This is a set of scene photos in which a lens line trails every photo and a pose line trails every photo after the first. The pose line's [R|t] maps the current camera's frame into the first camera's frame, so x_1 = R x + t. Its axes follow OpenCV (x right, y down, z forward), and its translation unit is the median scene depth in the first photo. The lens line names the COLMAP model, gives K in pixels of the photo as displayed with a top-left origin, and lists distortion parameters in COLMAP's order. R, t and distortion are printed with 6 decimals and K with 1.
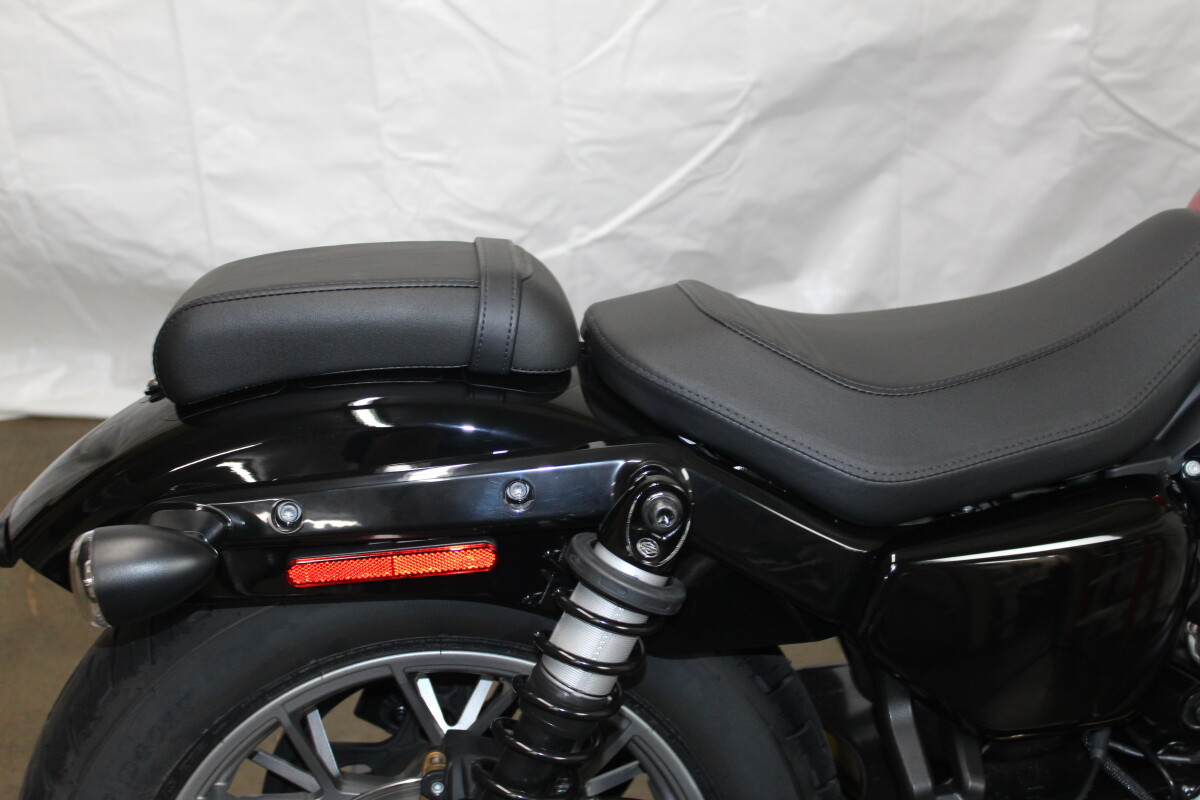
lens RADIAL K [[1707.7, 0, 610.5], [0, 1707.7, 398.6], [0, 0, 1]] dist [-0.026083, 0.000000]
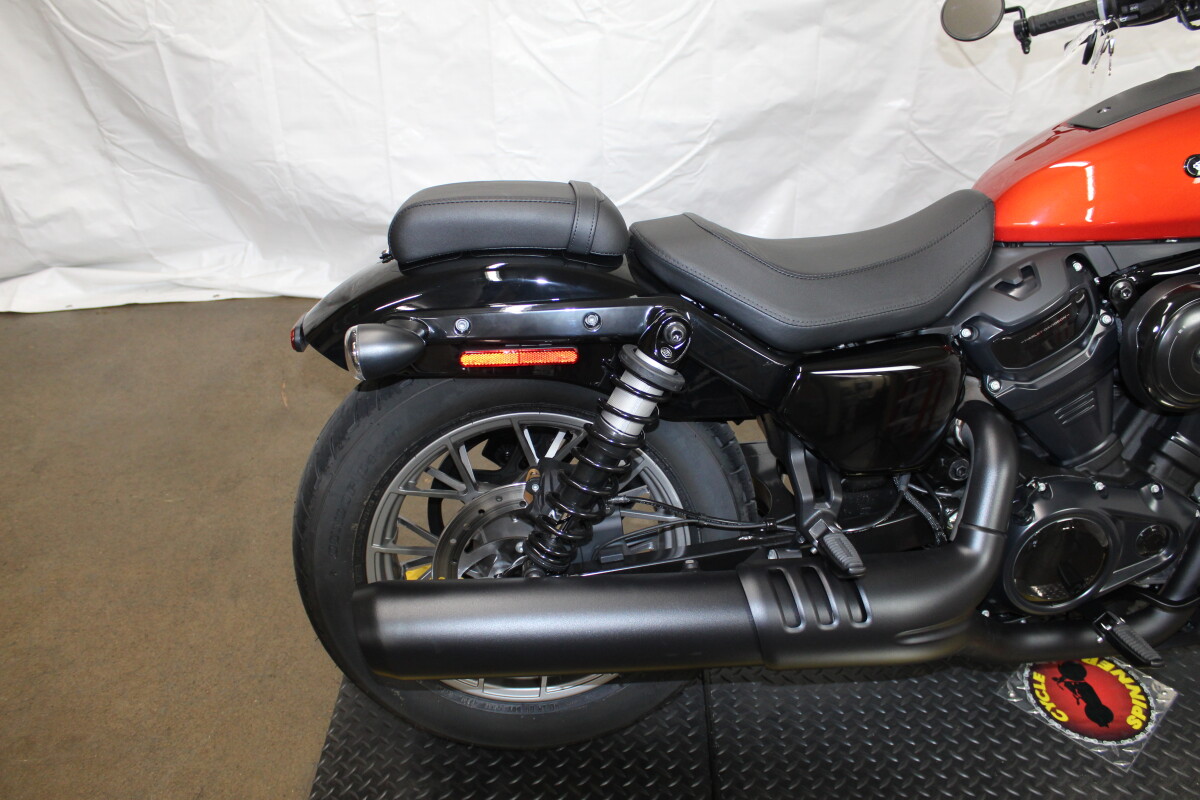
lens RADIAL K [[1021.4, 0, 607.0], [0, 1021.4, 399.8], [0, 0, 1]] dist [-0.155289, 0.133125]
pose [[0.998522, 0.053449, 0.009830, -0.039247], [-0.054032, 0.995783, 0.074140, 0.050233], [-0.005826, -0.074562, 0.997199, -0.052183]]
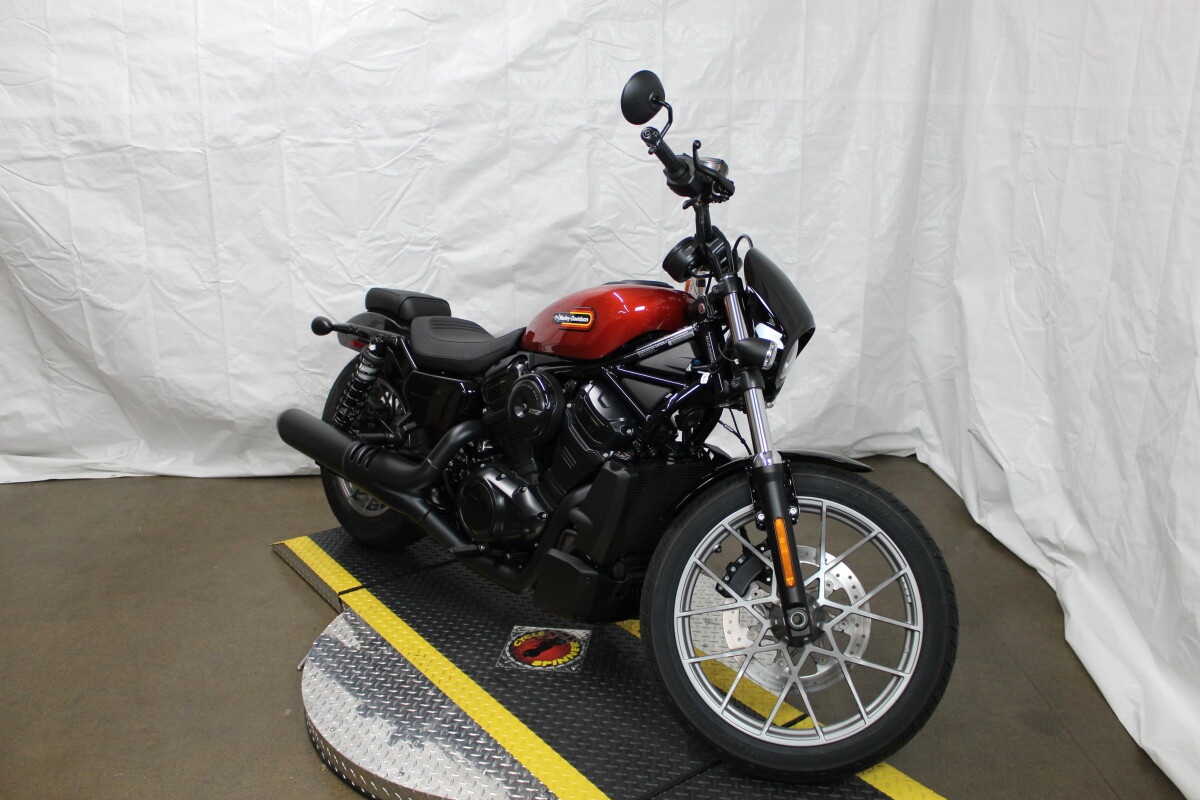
lens RADIAL K [[1021.4, 0, 600.1], [0, 1021.4, 399.5], [0, 0, 1]] dist [-0.155289, 0.133125]
pose [[0.999201, 0.039533, -0.005885, 0.669595], [-0.039882, 0.976493, -0.211829, 0.414285], [-0.002628, 0.211894, 0.977289, -0.946098]]
